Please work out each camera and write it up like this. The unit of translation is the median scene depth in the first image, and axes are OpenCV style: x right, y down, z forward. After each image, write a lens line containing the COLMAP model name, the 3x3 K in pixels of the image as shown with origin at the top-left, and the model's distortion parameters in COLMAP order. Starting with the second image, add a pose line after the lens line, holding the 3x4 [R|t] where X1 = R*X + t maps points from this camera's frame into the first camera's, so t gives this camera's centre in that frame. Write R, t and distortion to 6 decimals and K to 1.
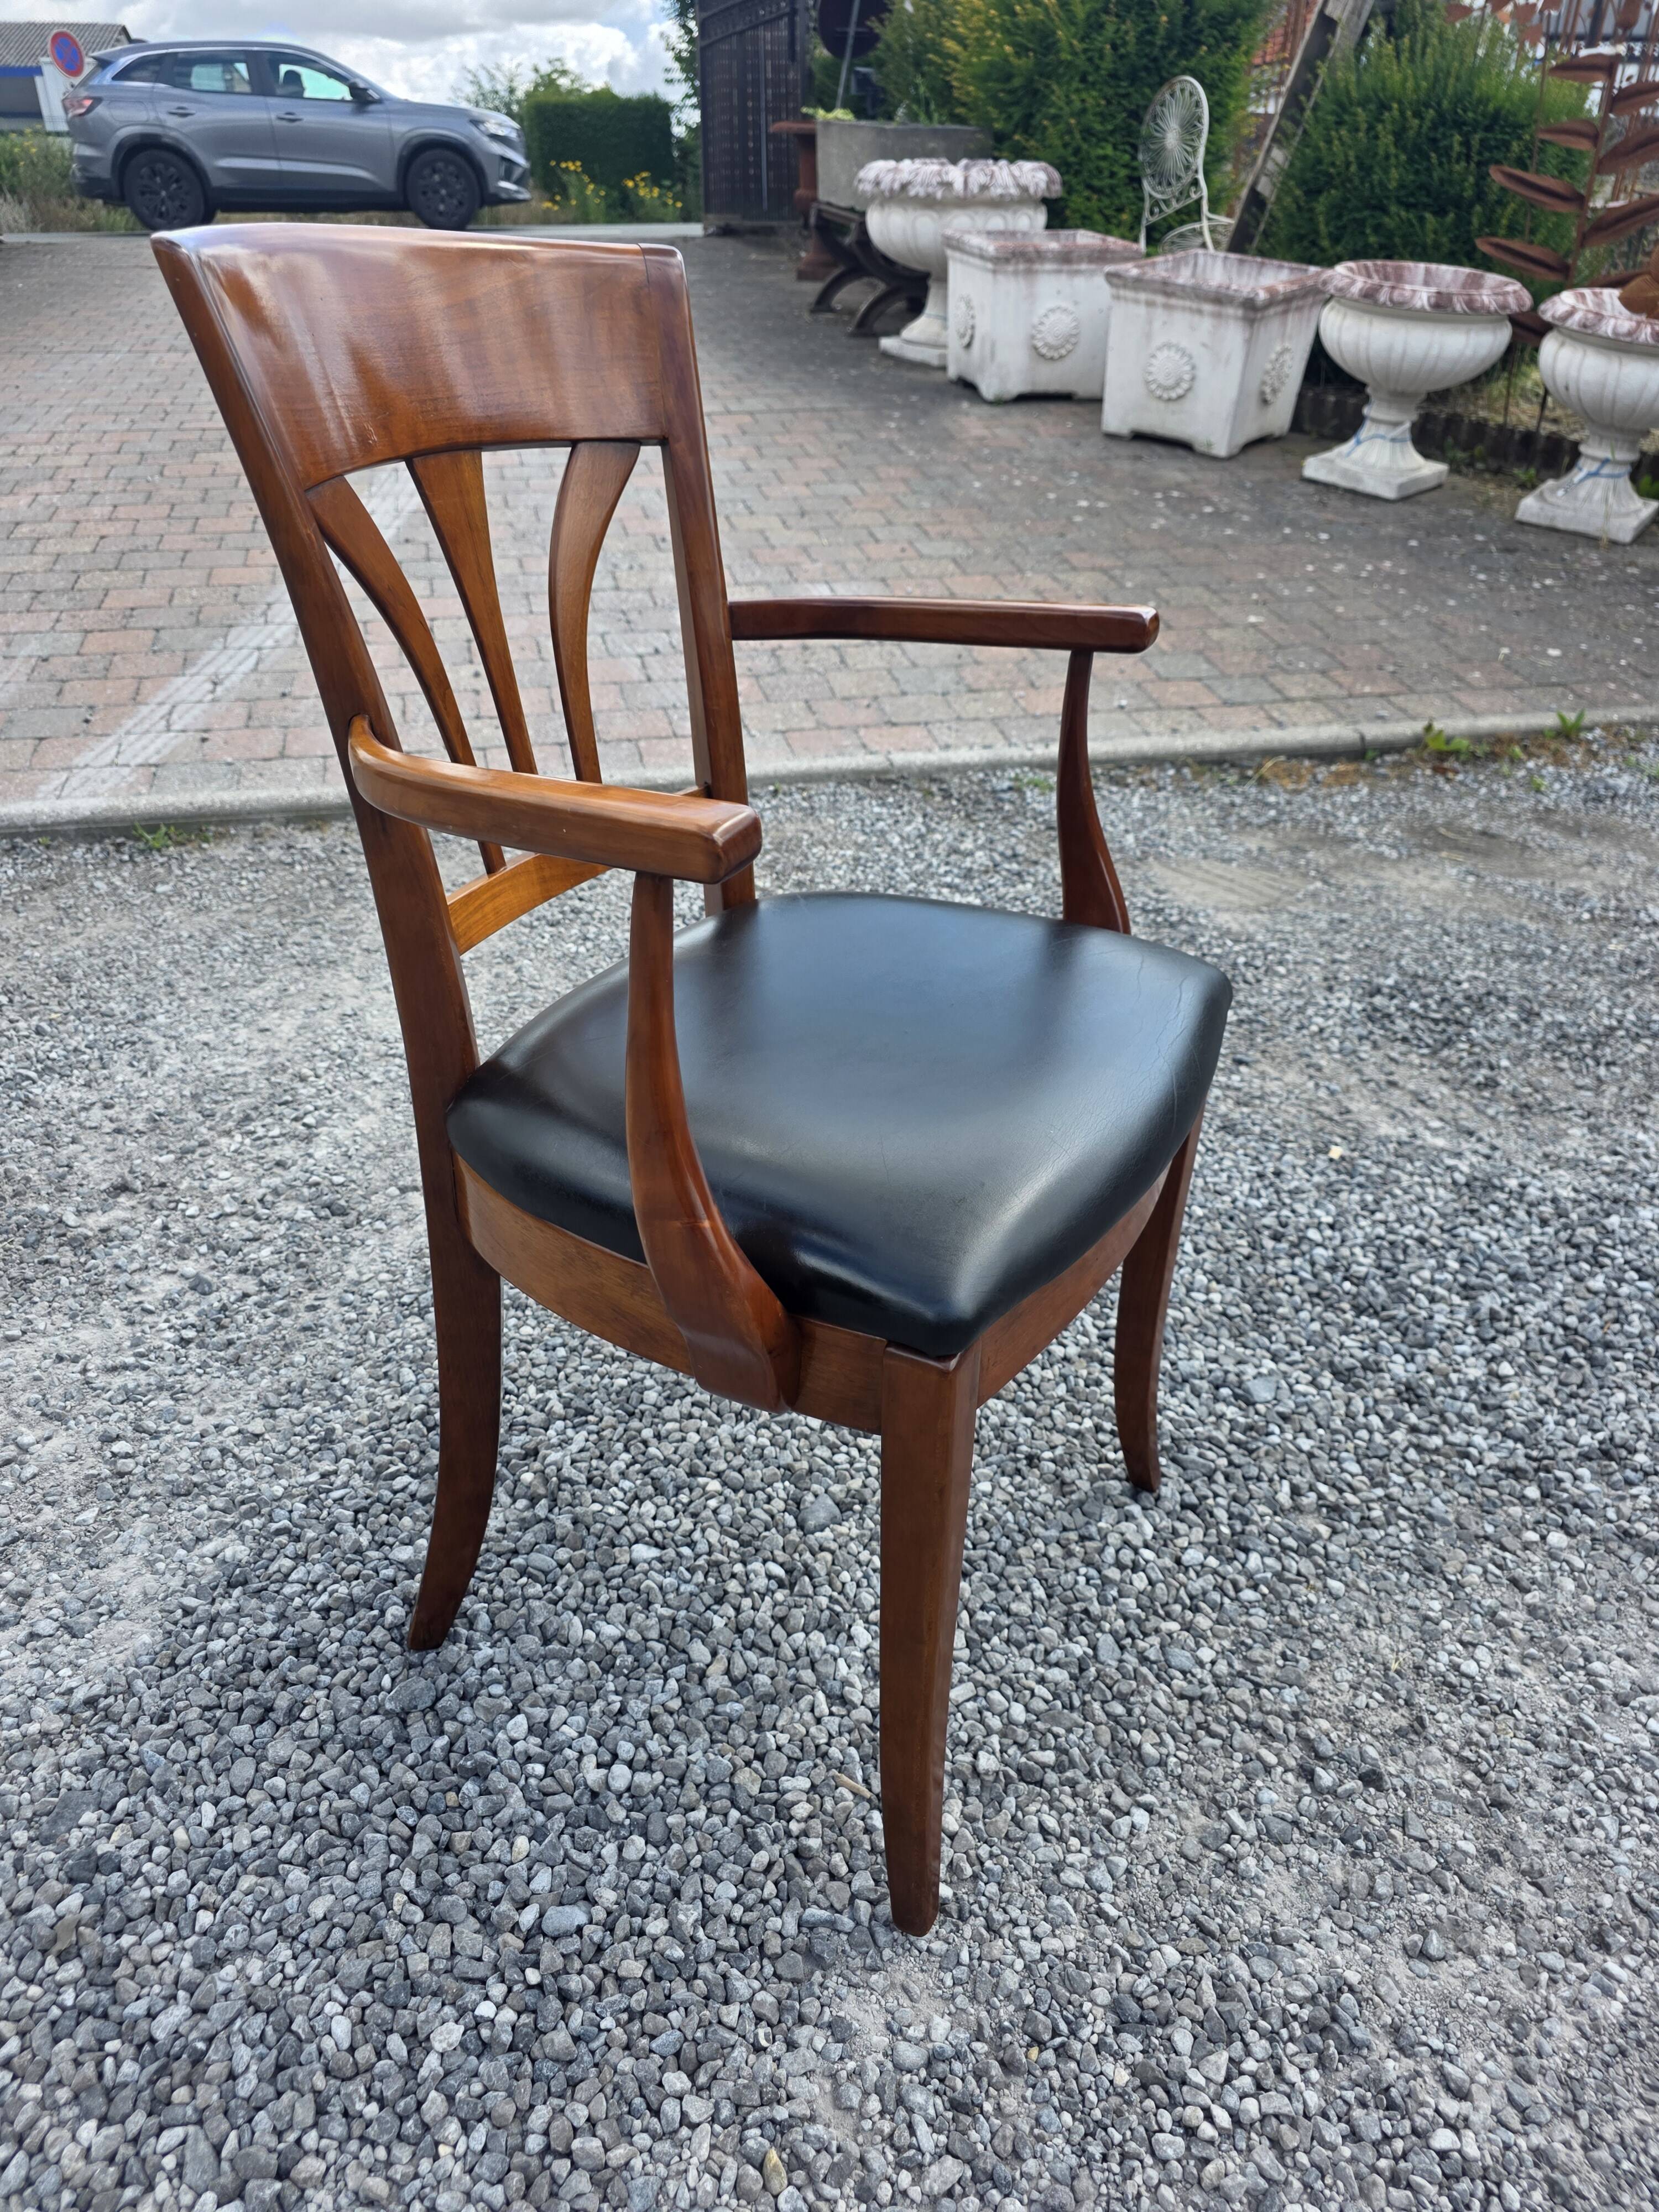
lens RADIAL K [[1502.4, 0, 840.2], [0, 1502.4, 1092.6], [0, 0, 1]] dist [0.040193, -0.032403]
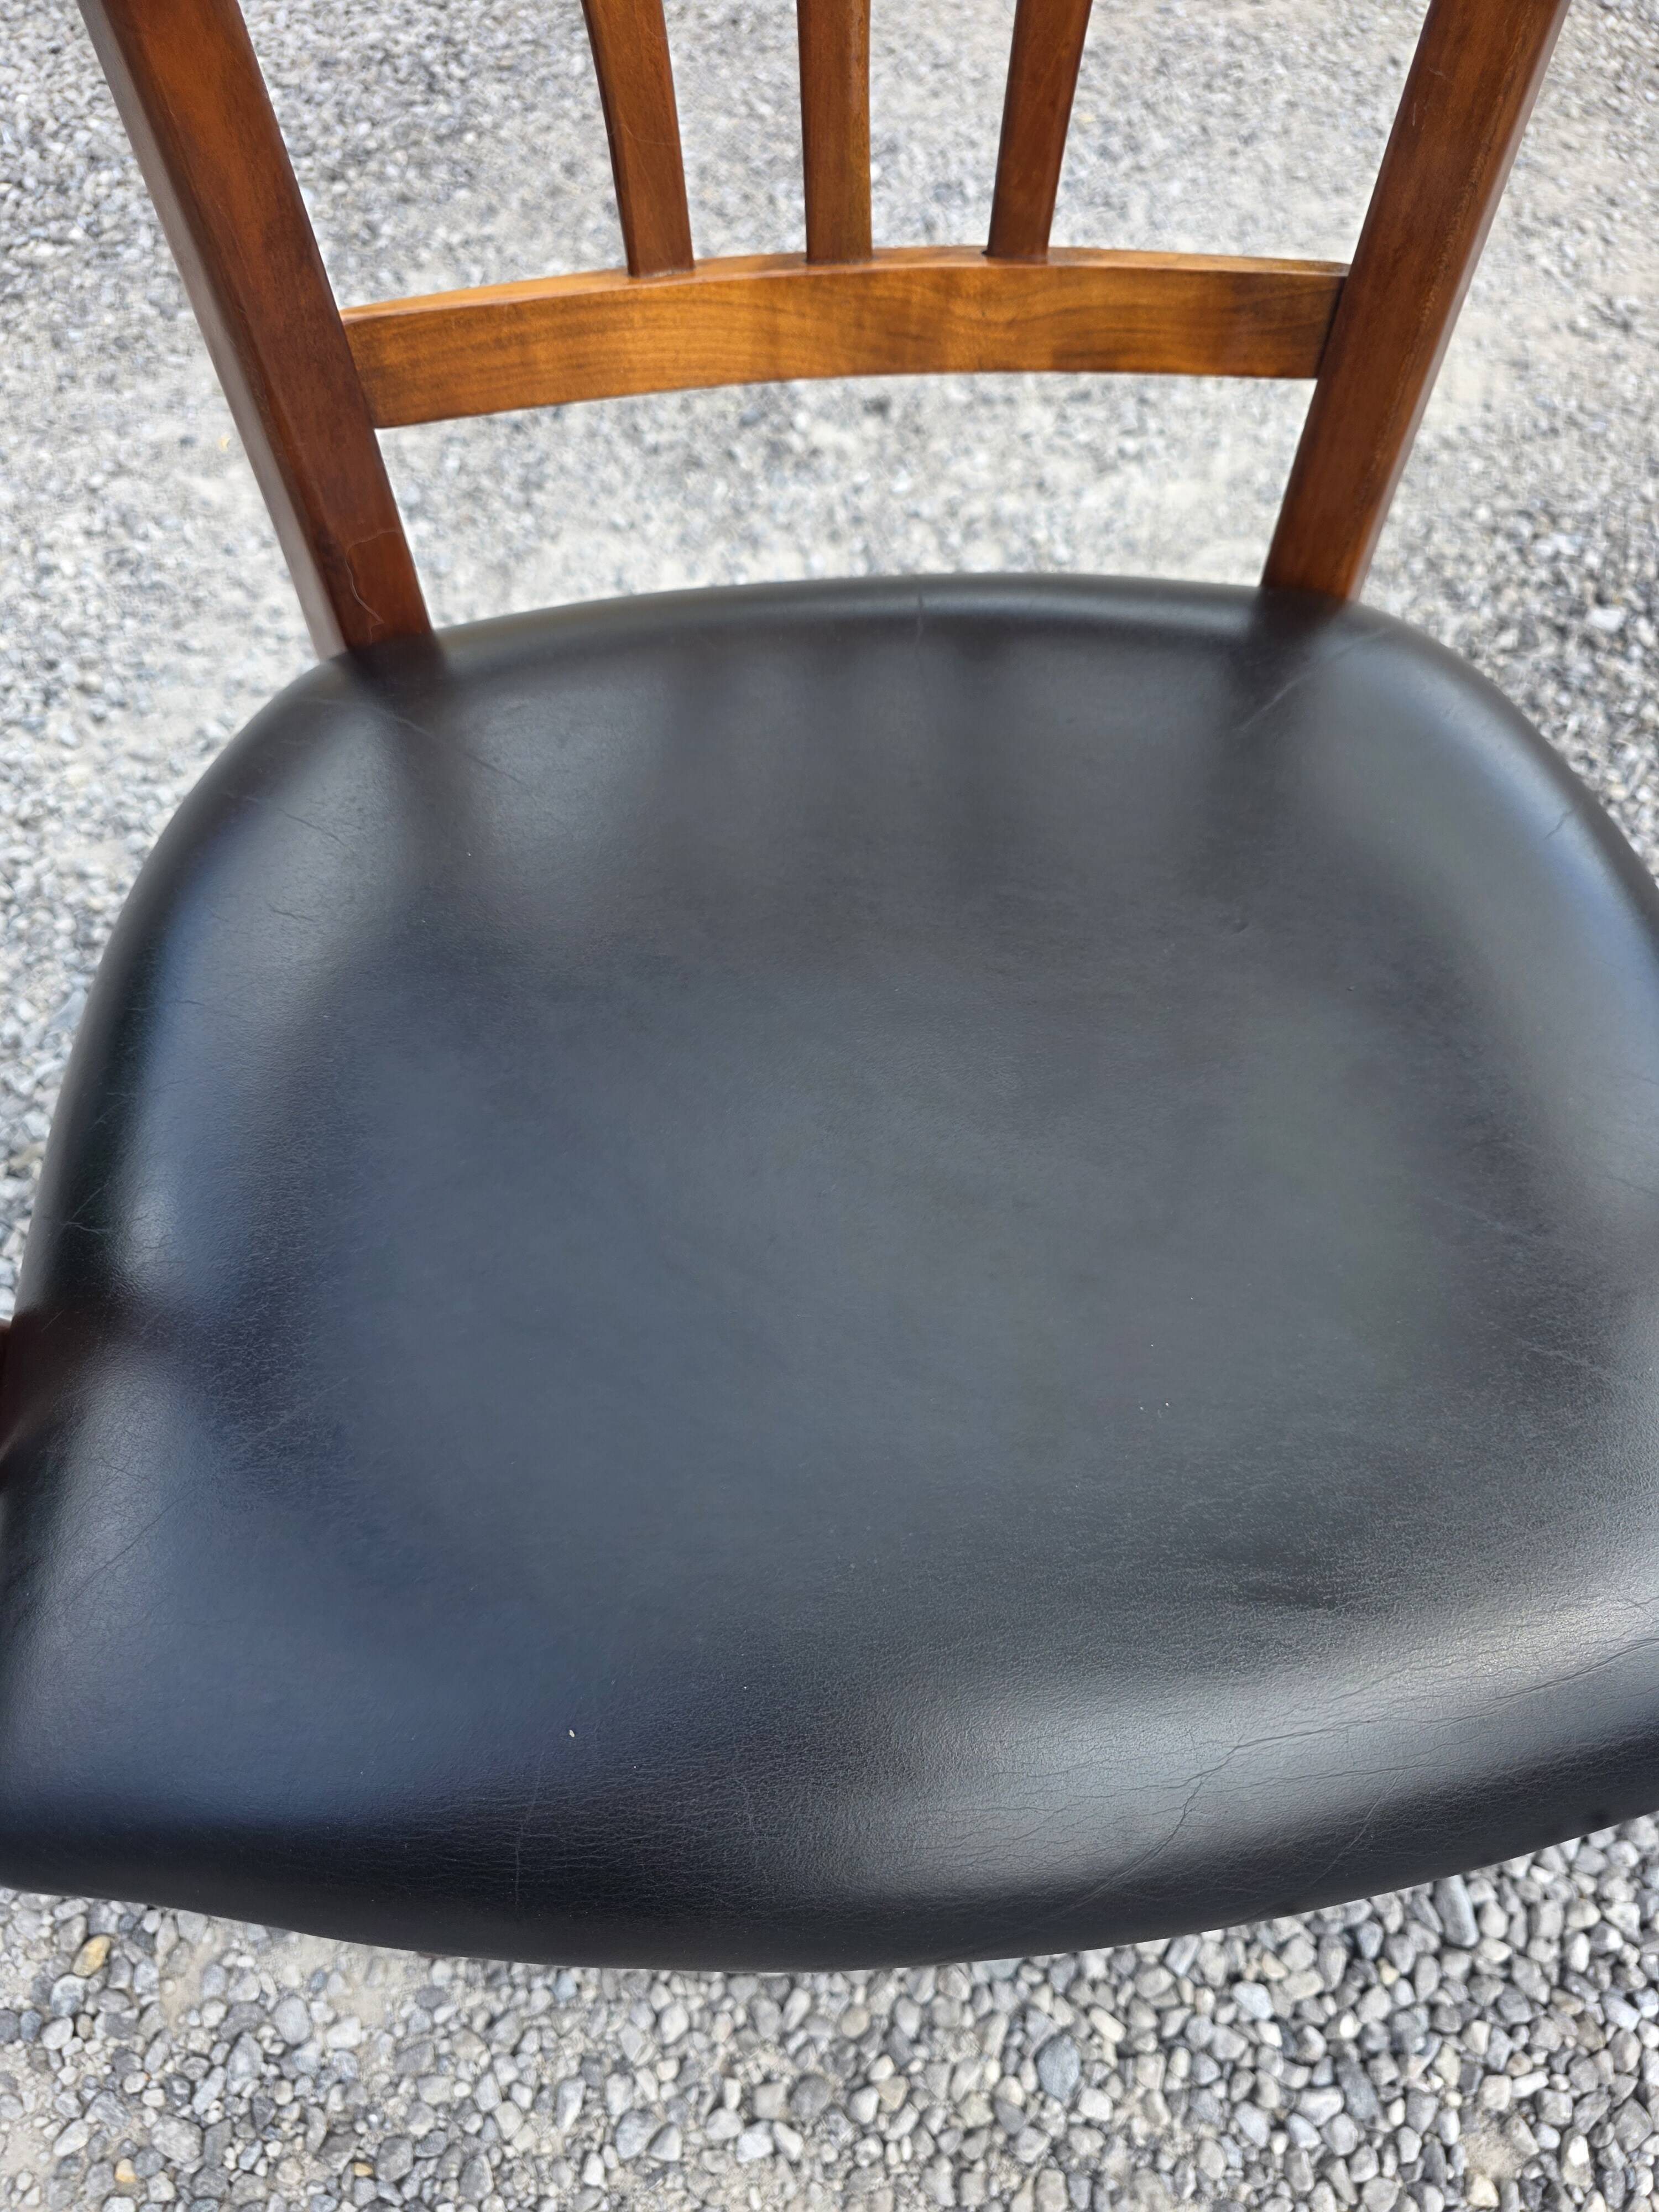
lens RADIAL K [[1549.8, 0, 845.3], [0, 1549.8, 1139.6], [0, 0, 1]] dist [0.000184, -0.001910]
pose [[0.551854, 0.718998, -0.422492, 0.170451], [-0.400850, 0.672956, 0.621651, -0.245074], [0.731284, -0.173704, 0.659584, 0.581089]]
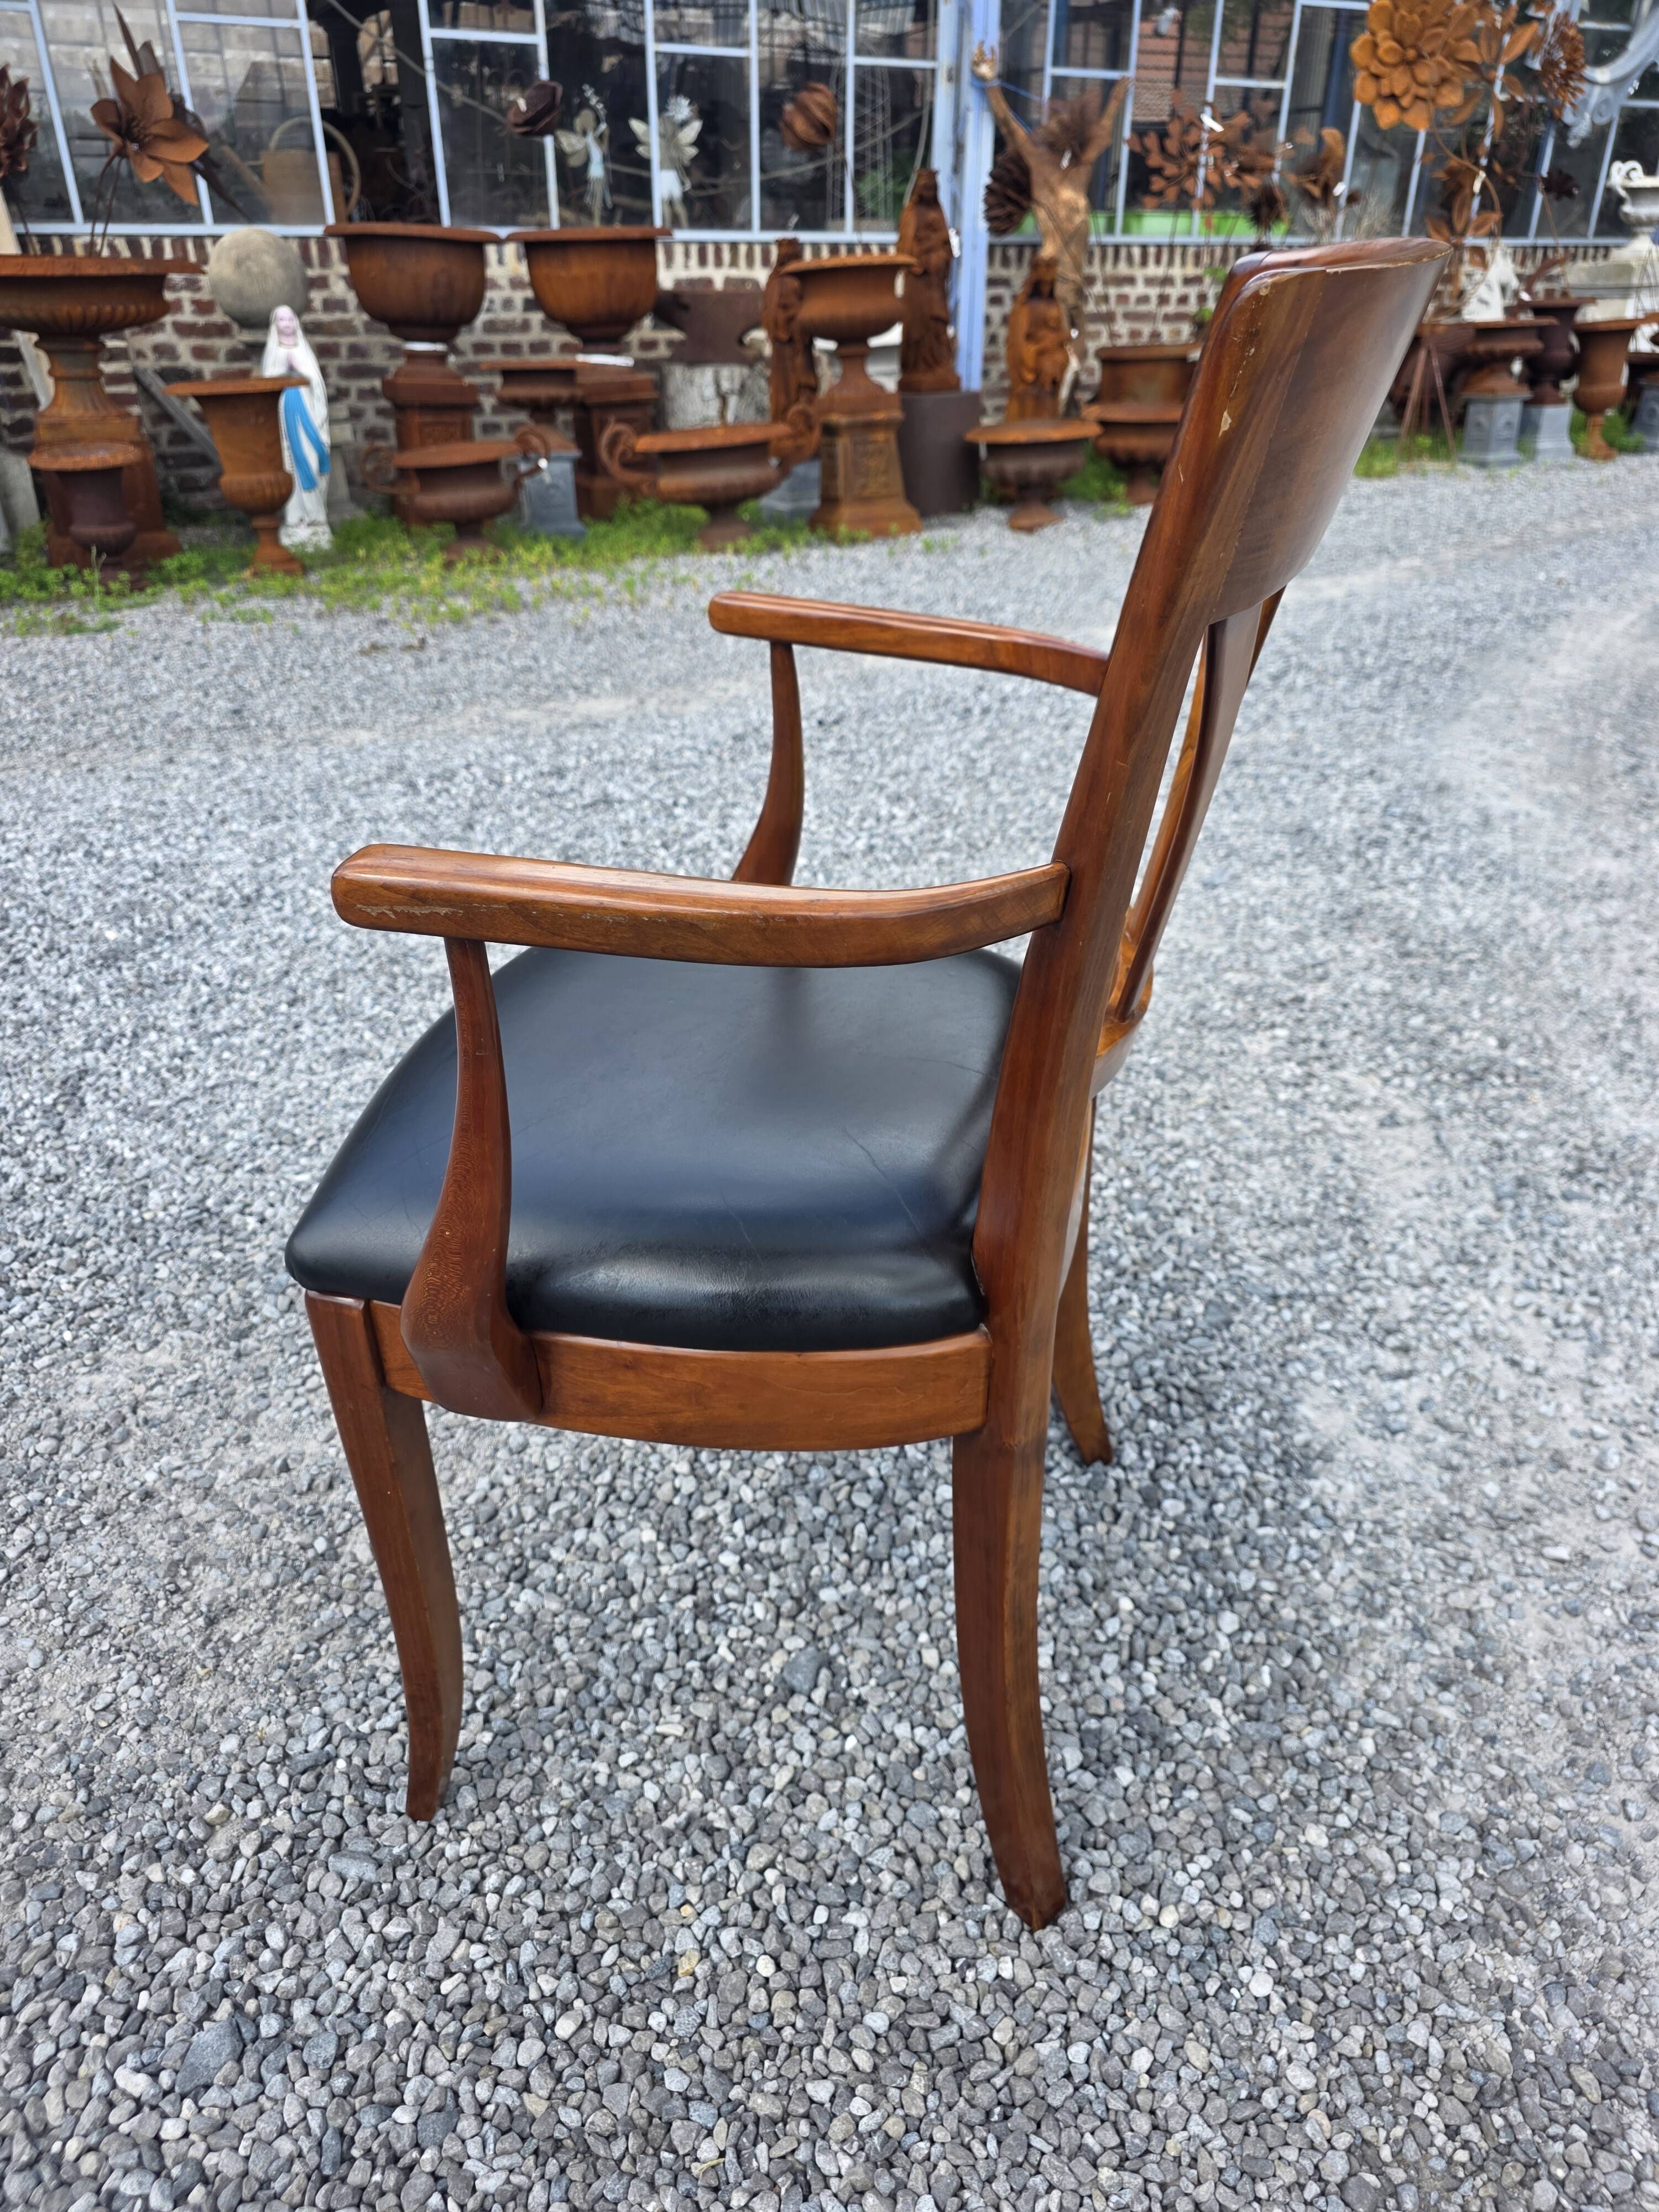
lens RADIAL K [[1481.7, 0, 825.8], [0, 1481.7, 1122.5], [0, 0, 1]] dist [0.035932, -0.030573]
pose [[-0.963131, 0.139284, -0.230171, 0.147494], [-0.126967, 0.518956, 0.845319, -0.707411], [0.237188, 0.843377, -0.482138, 1.271412]]
